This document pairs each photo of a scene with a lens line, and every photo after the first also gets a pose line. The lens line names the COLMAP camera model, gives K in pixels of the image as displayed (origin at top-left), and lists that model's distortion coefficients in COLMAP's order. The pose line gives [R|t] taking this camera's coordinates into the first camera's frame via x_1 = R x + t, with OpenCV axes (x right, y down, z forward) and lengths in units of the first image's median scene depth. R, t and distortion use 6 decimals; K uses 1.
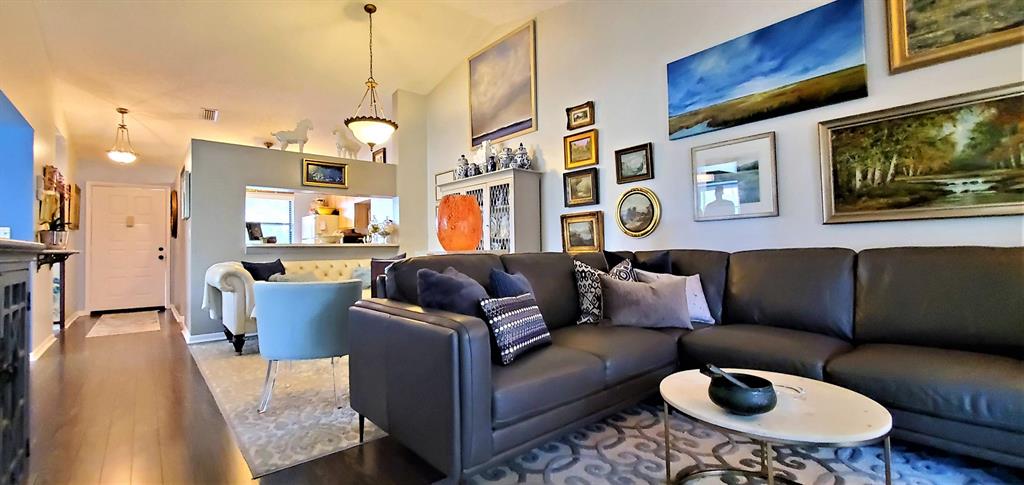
lens RADIAL K [[424.4, 0, 512.6], [0, 424.4, 238.6], [0, 0, 1]] dist [-0.000410, -0.000177]
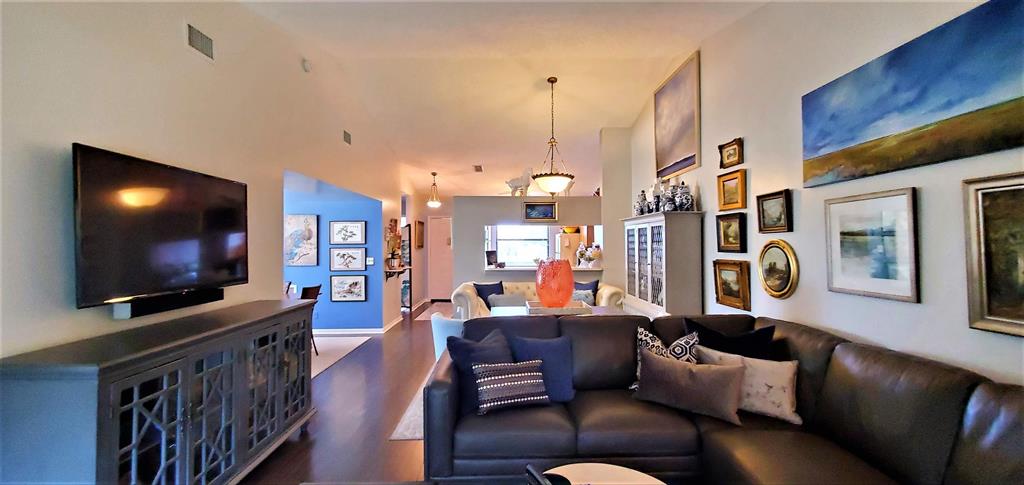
lens RADIAL K [[424.4, 0, 514.3], [0, 424.4, 239.0], [0, 0, 1]] dist [-0.000410, -0.000177]
pose [[0.770977, 0.007722, -0.636816, 0.396913], [0.004368, 0.999839, 0.017413, -0.128495], [0.636848, -0.016206, 0.770819, -0.002967]]
